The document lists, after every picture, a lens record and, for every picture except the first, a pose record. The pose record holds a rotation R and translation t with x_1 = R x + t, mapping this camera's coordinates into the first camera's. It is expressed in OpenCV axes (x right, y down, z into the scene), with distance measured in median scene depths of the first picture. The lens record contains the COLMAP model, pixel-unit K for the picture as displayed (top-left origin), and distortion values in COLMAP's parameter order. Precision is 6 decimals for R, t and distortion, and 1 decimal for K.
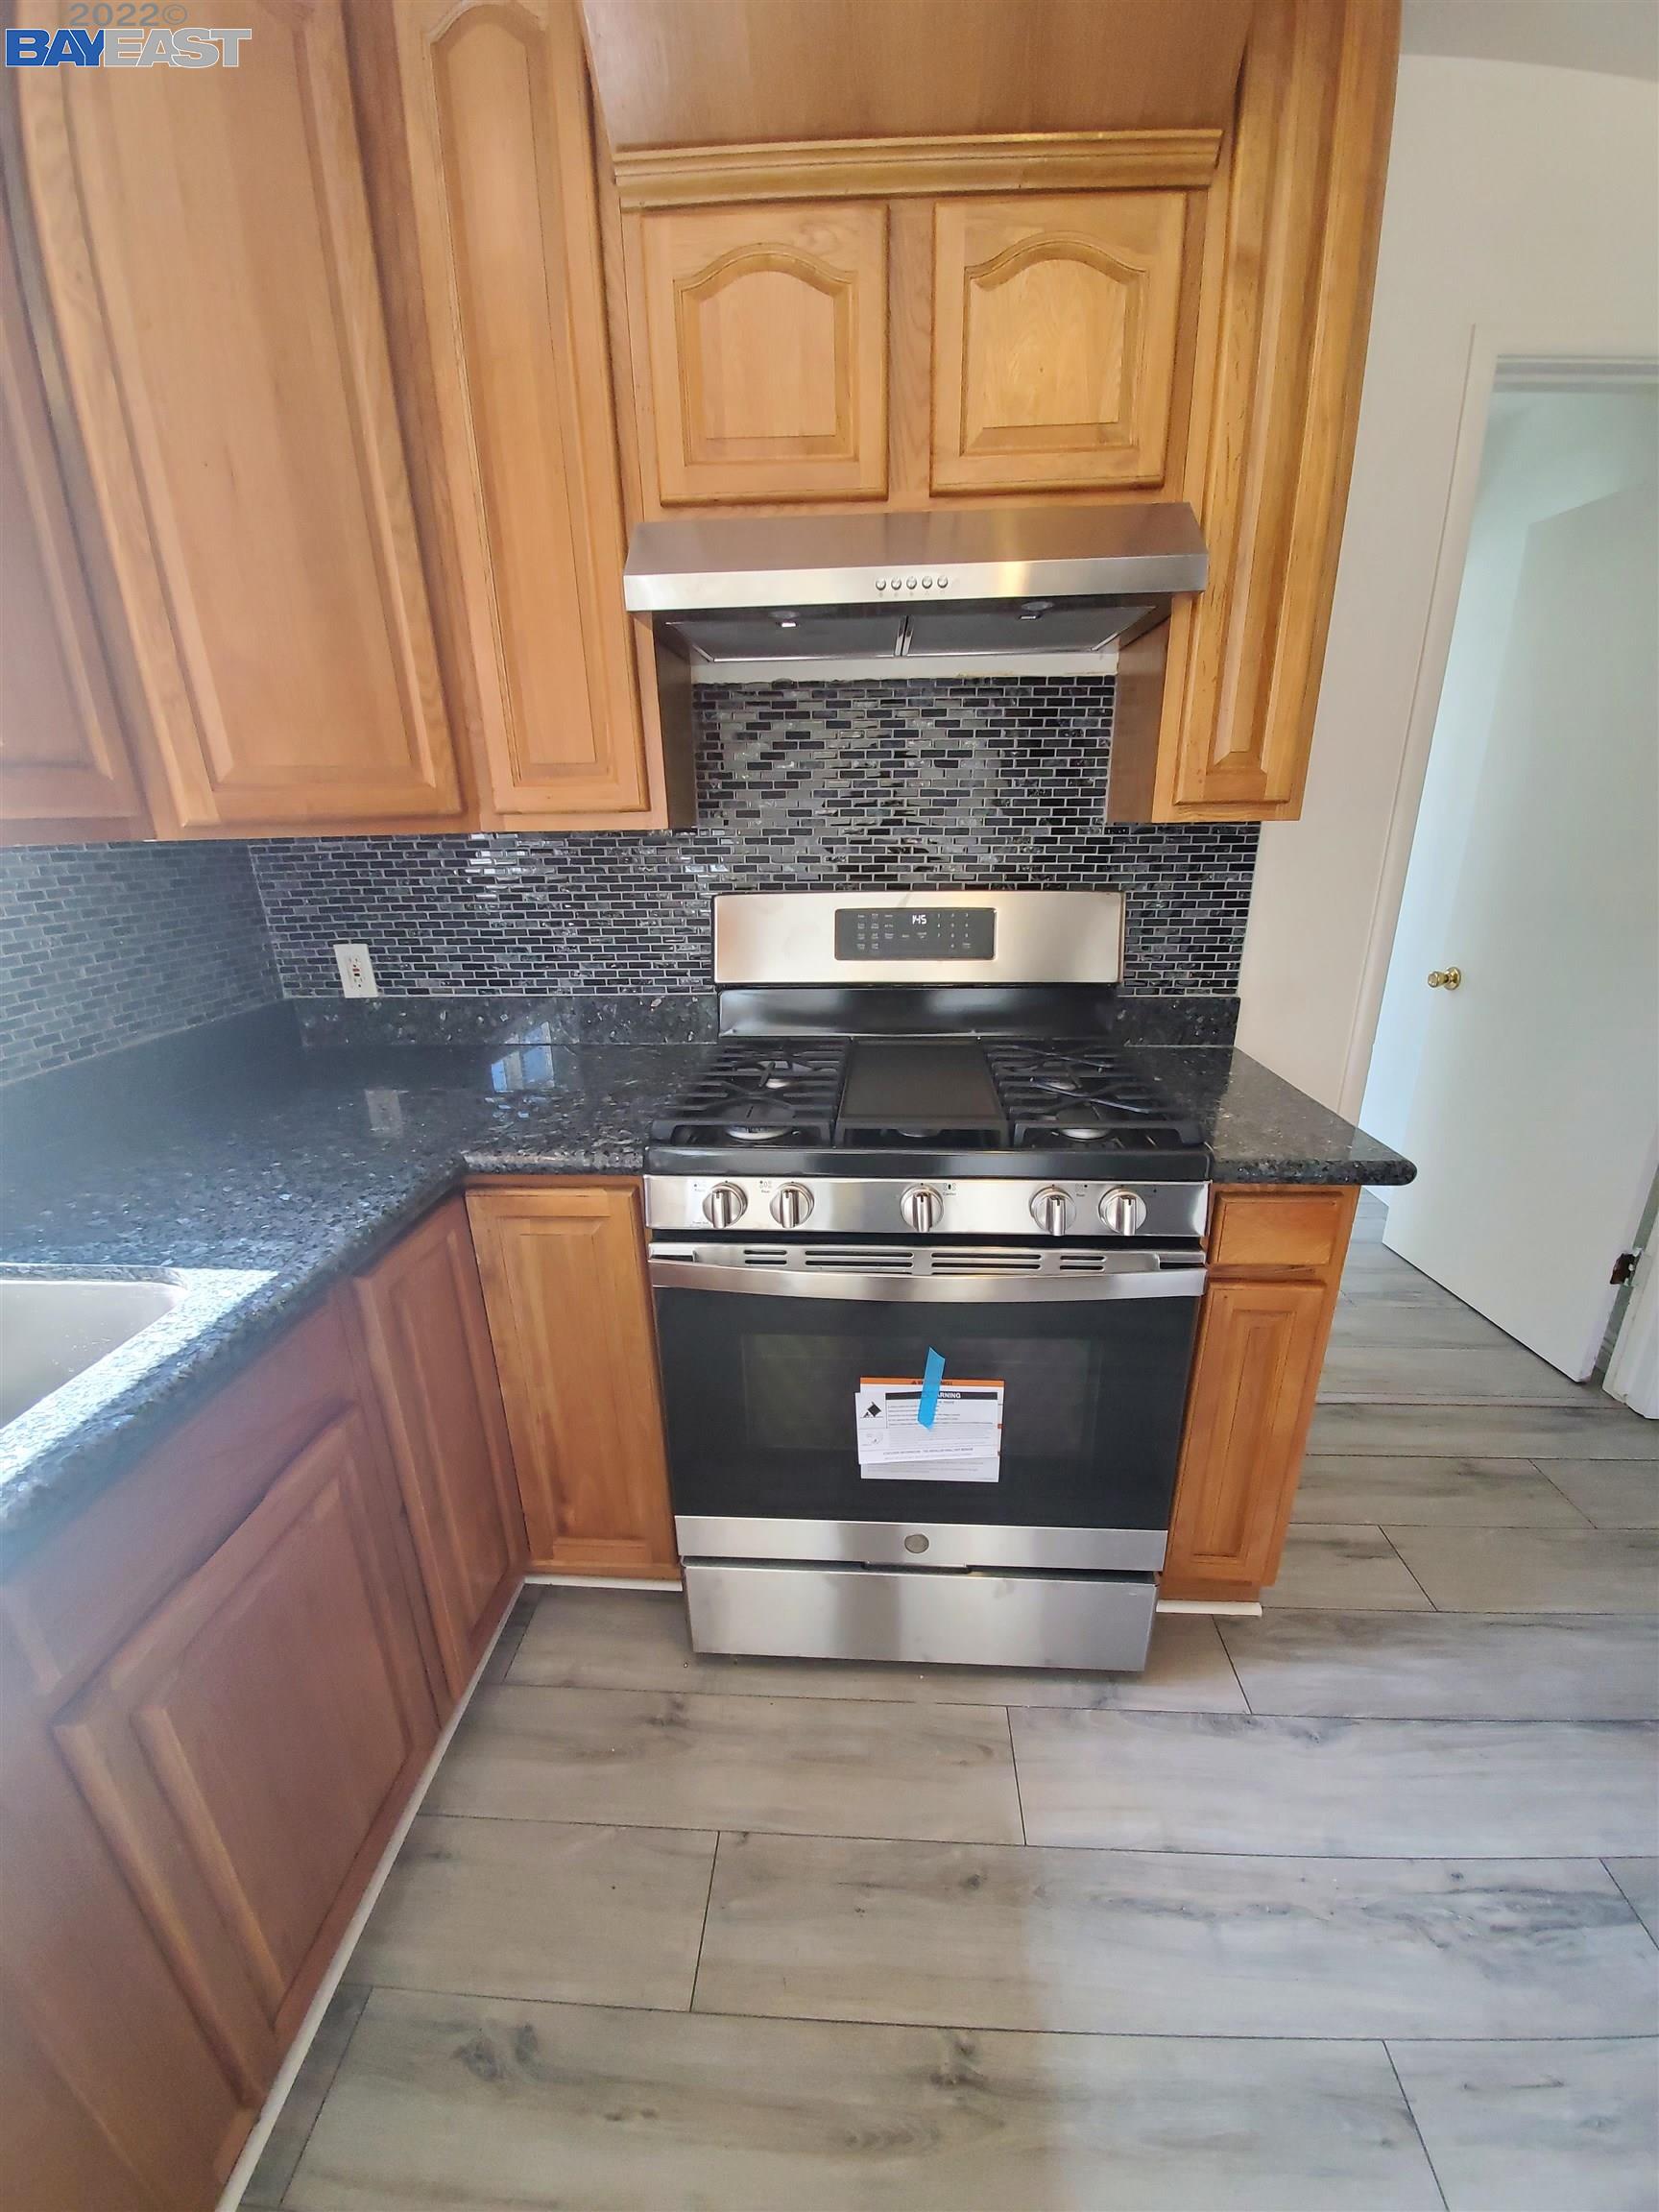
lens RADIAL K [[874.6, 0, 837.6], [0, 874.6, 1139.8], [0, 0, 1]] dist [0.014005, -0.015556]
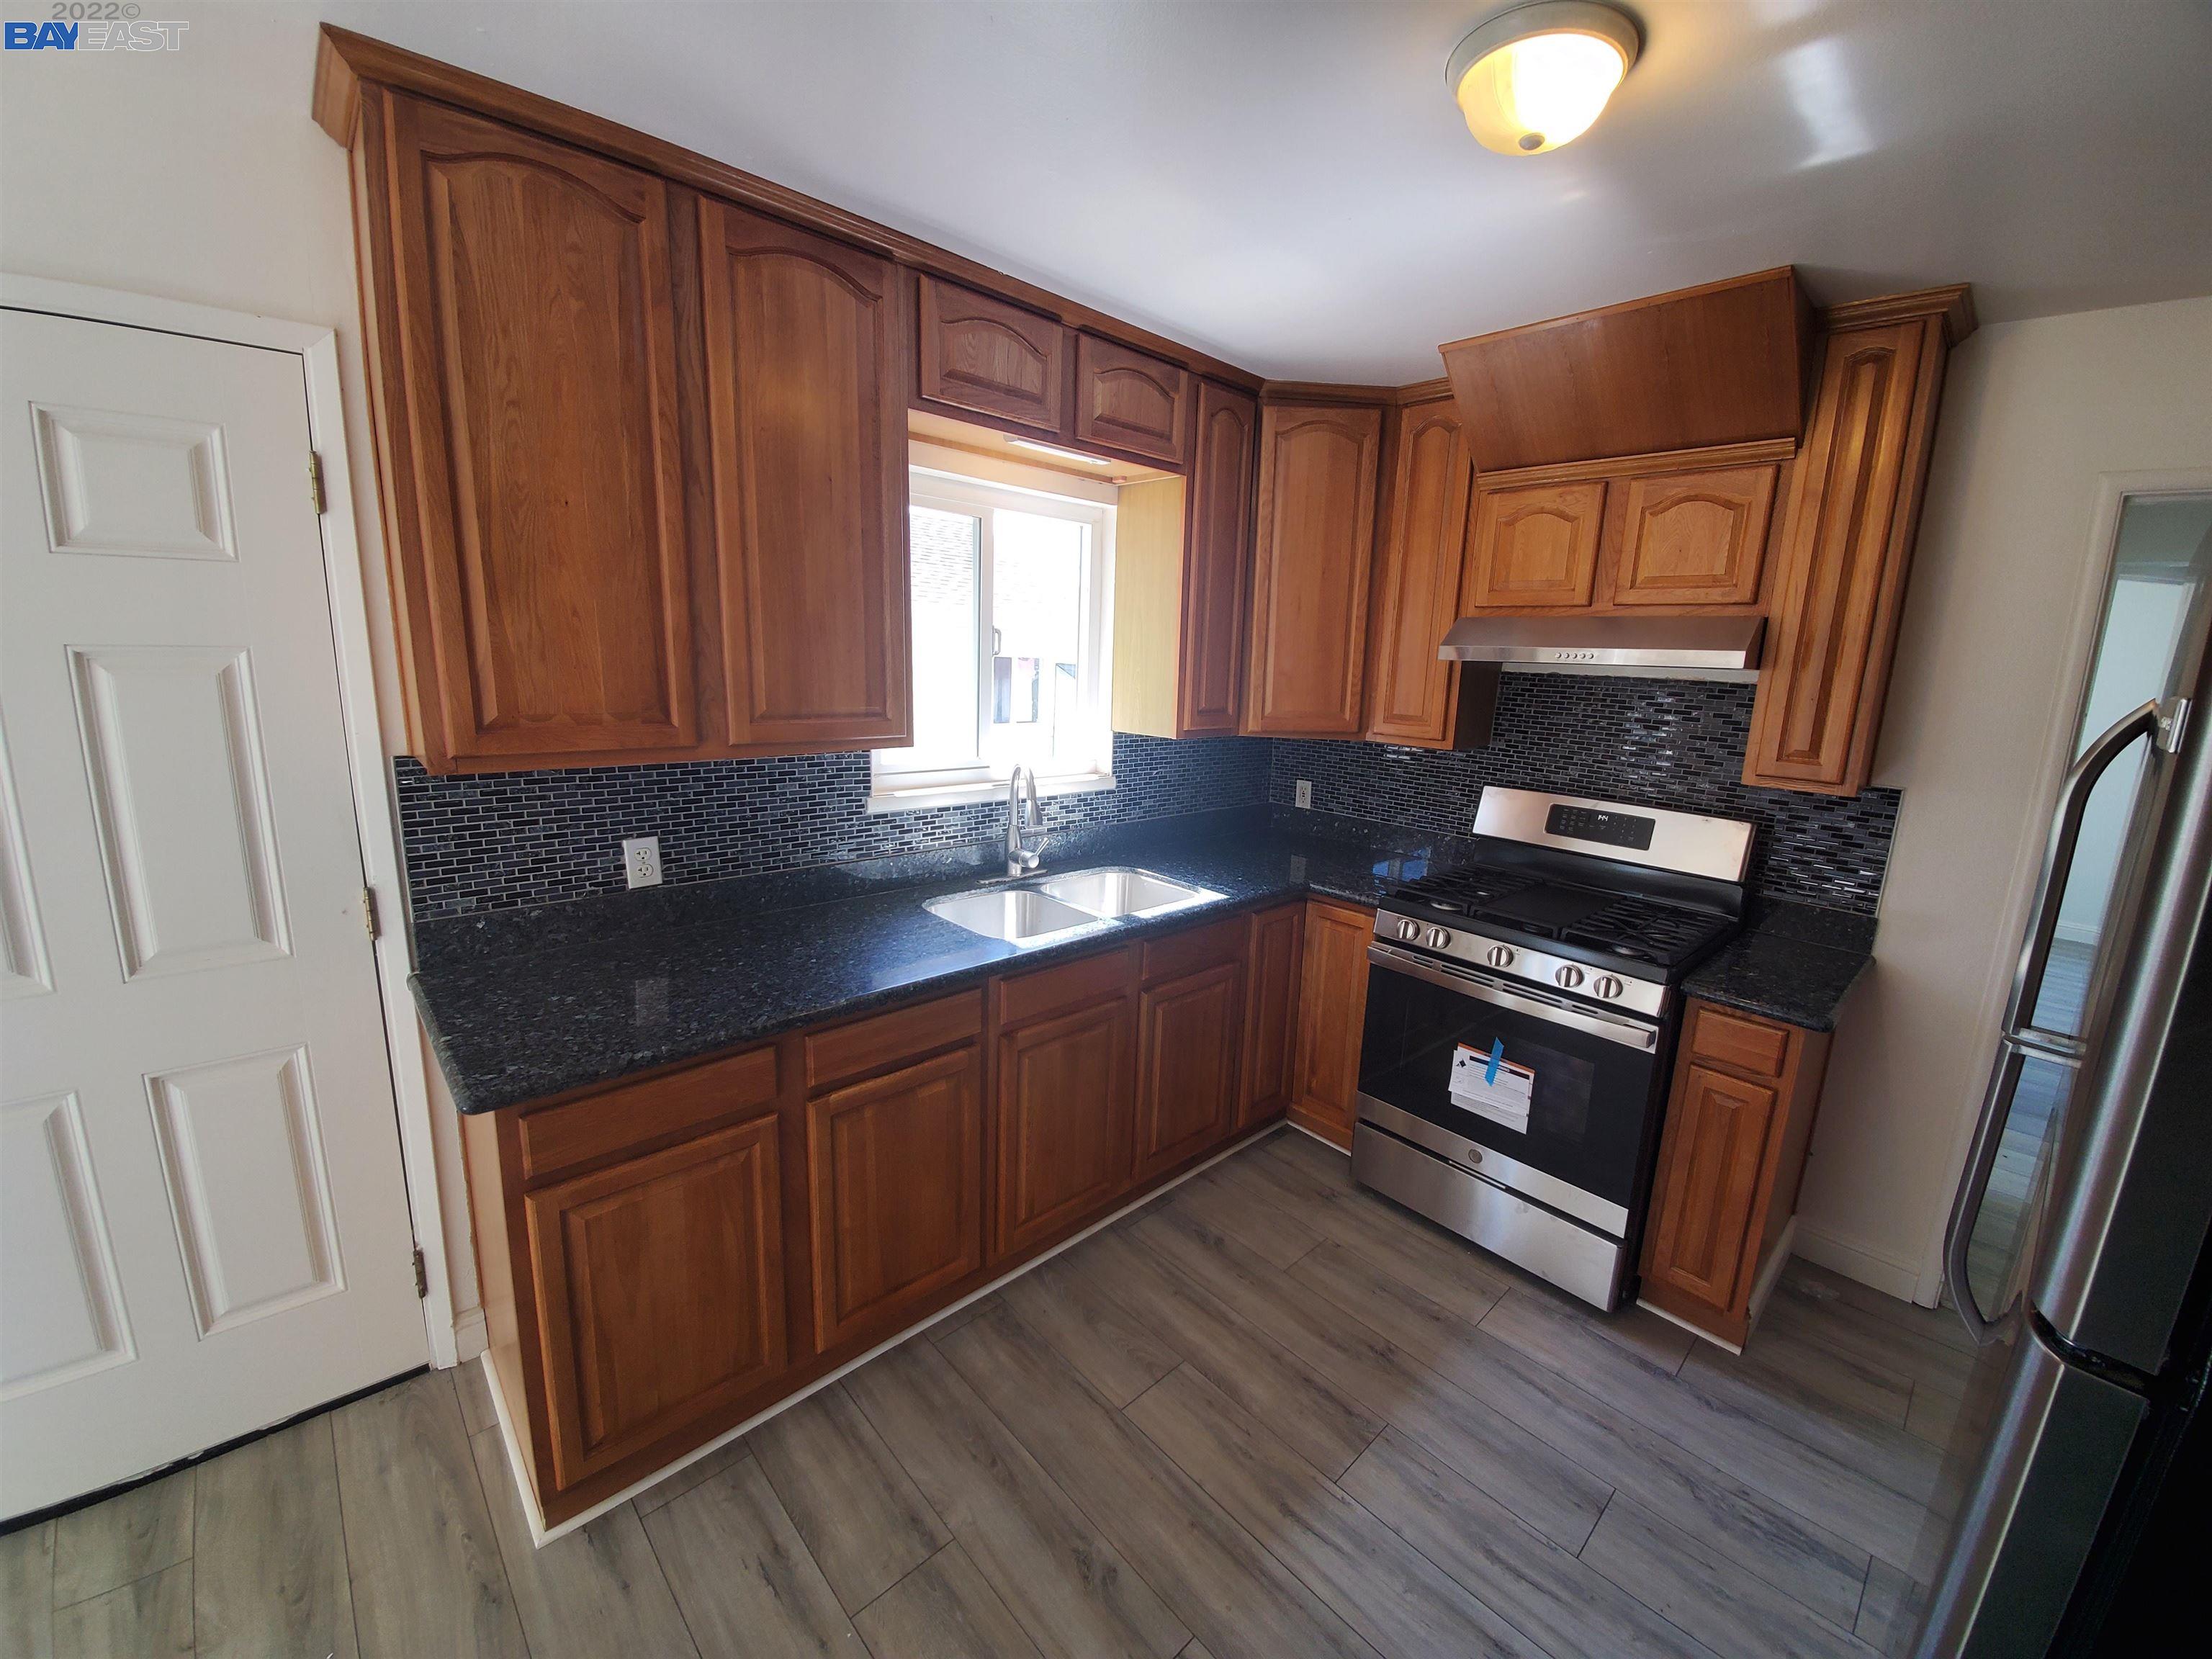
lens RADIAL K [[874.6, 0, 1138.3], [0, 874.6, 824.1], [0, 0, 1]] dist [0.014005, -0.015556]
pose [[0.729301, 0.176589, -0.661012, 0.671312], [-0.284731, 0.956819, -0.058533, 0.123919], [0.622133, 0.230899, 0.748089, -0.930220]]
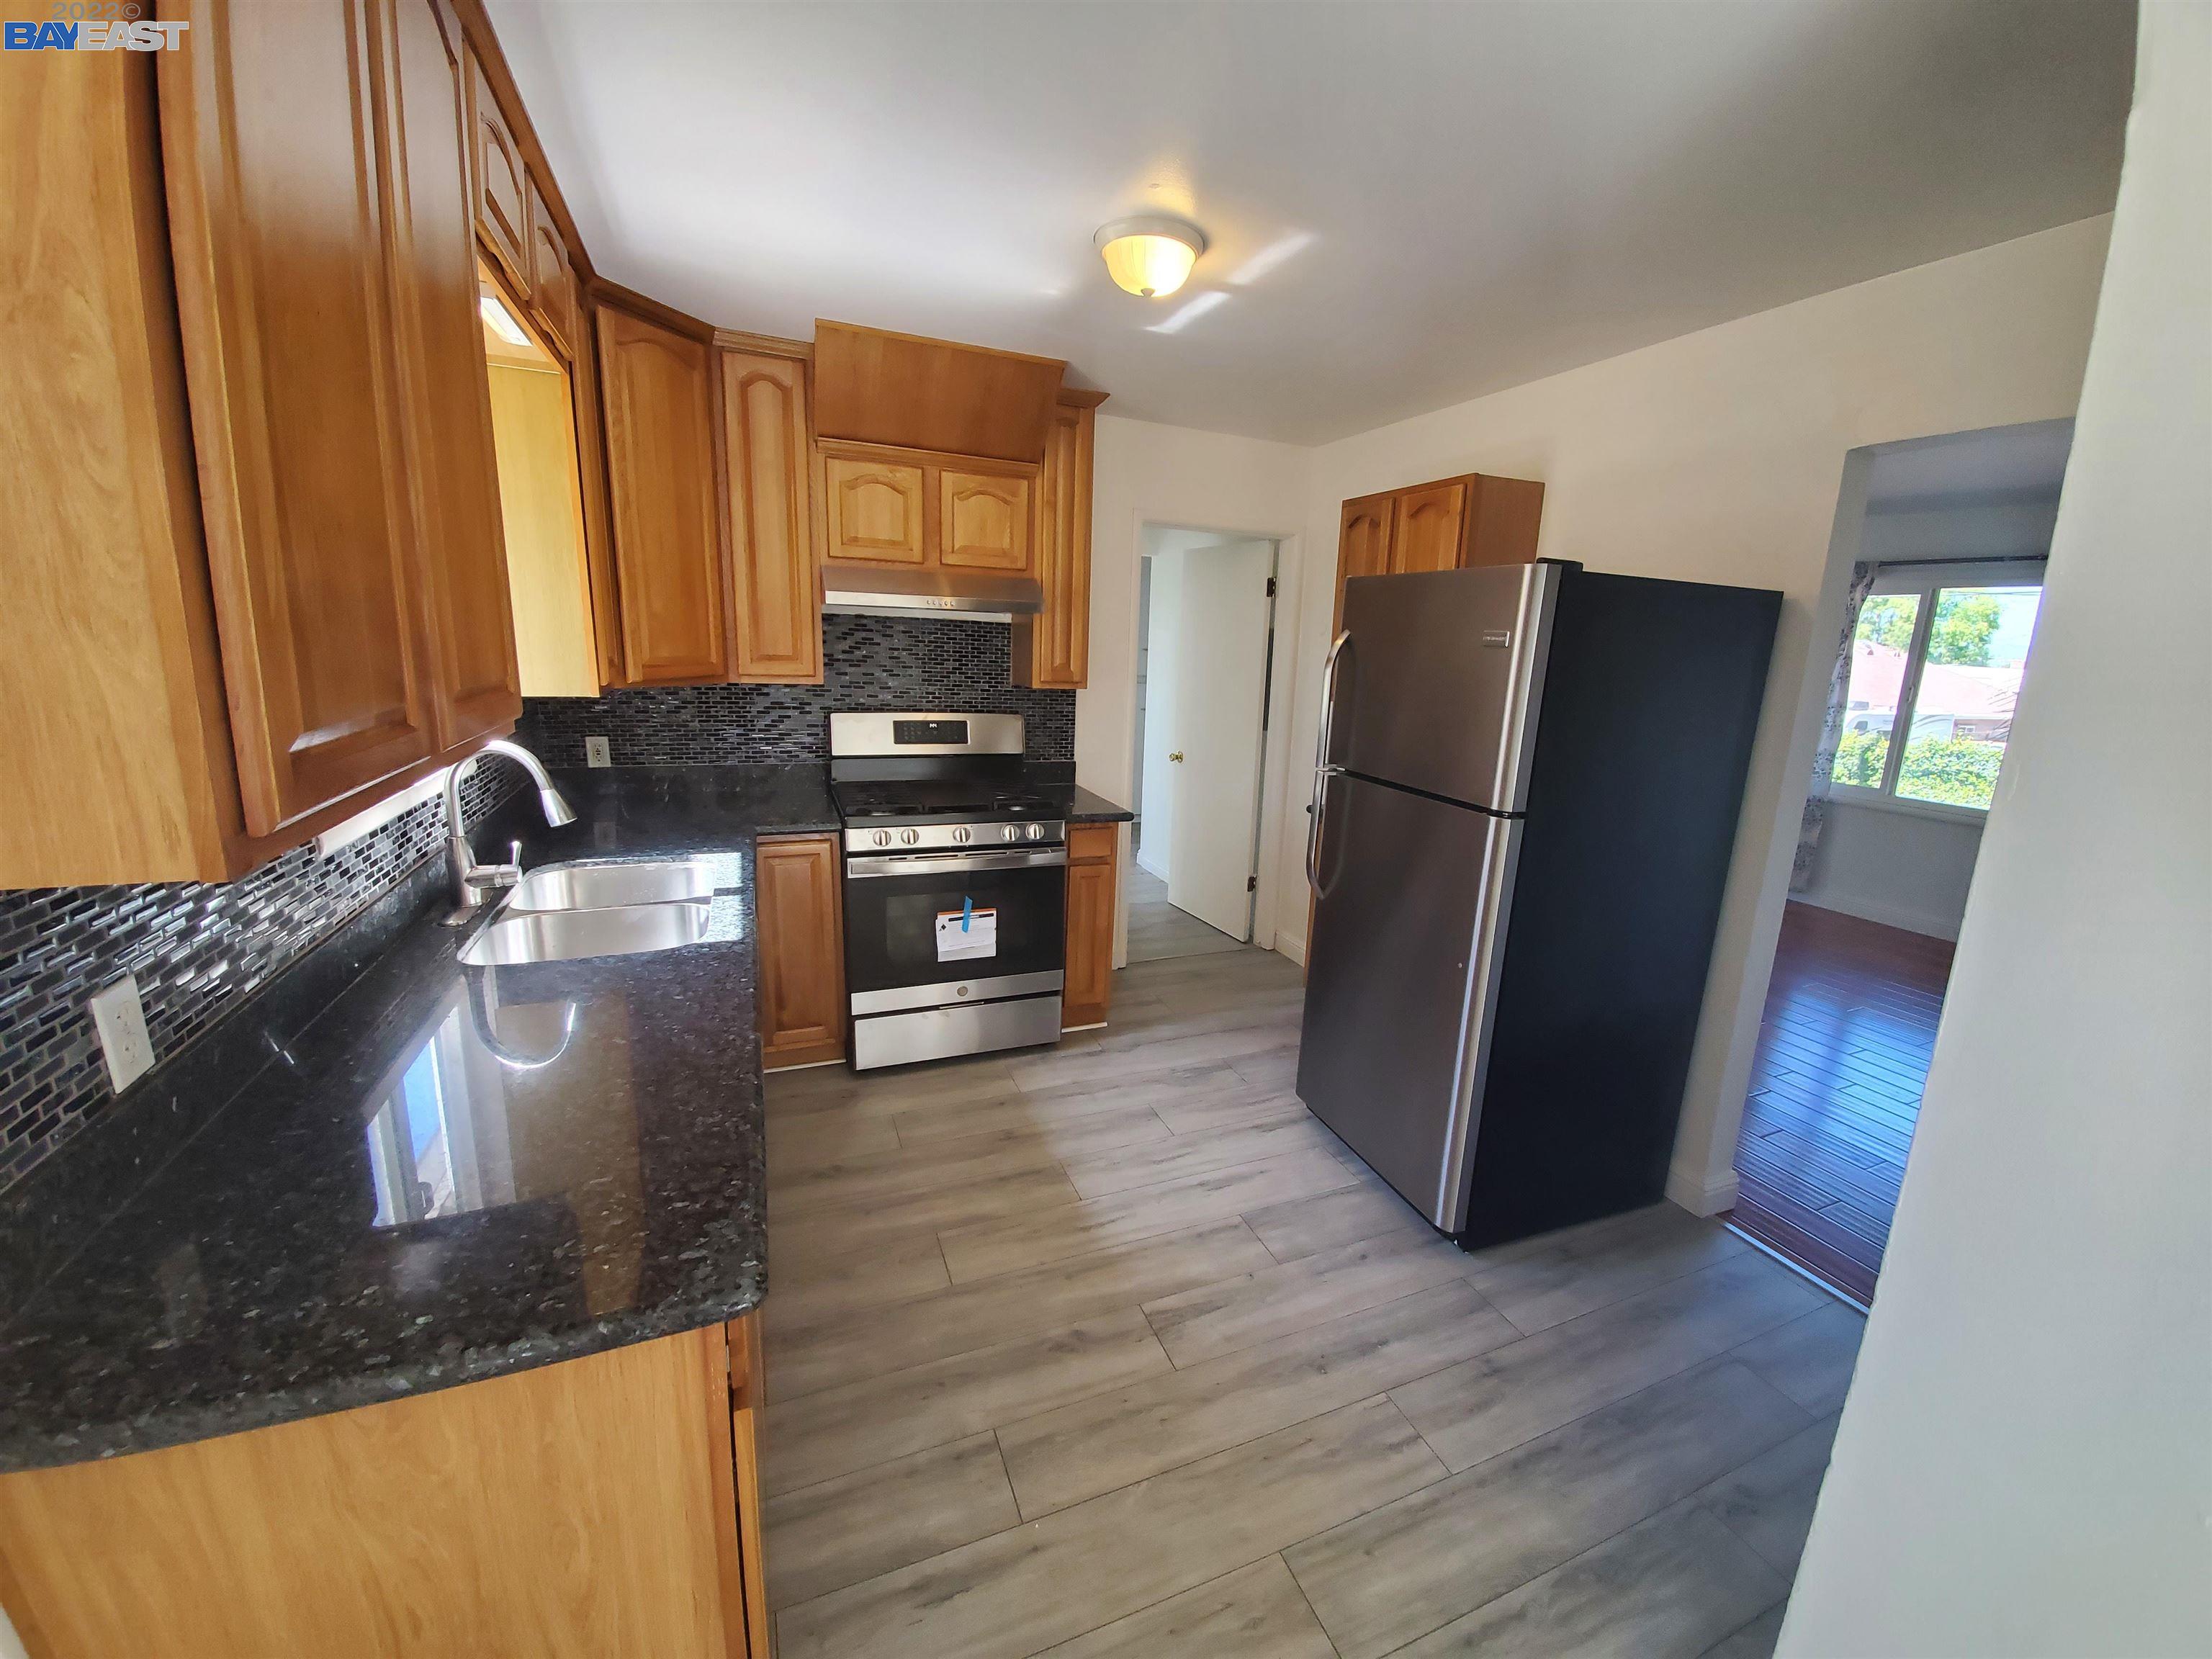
lens RADIAL K [[874.6, 0, 1138.3], [0, 874.6, 824.1], [0, 0, 1]] dist [0.014005, -0.015556]
pose [[0.894459, -0.040133, 0.445345, -0.525422], [0.098267, 0.989259, -0.108215, 0.335768], [-0.436219, 0.140557, 0.888795, -1.365213]]
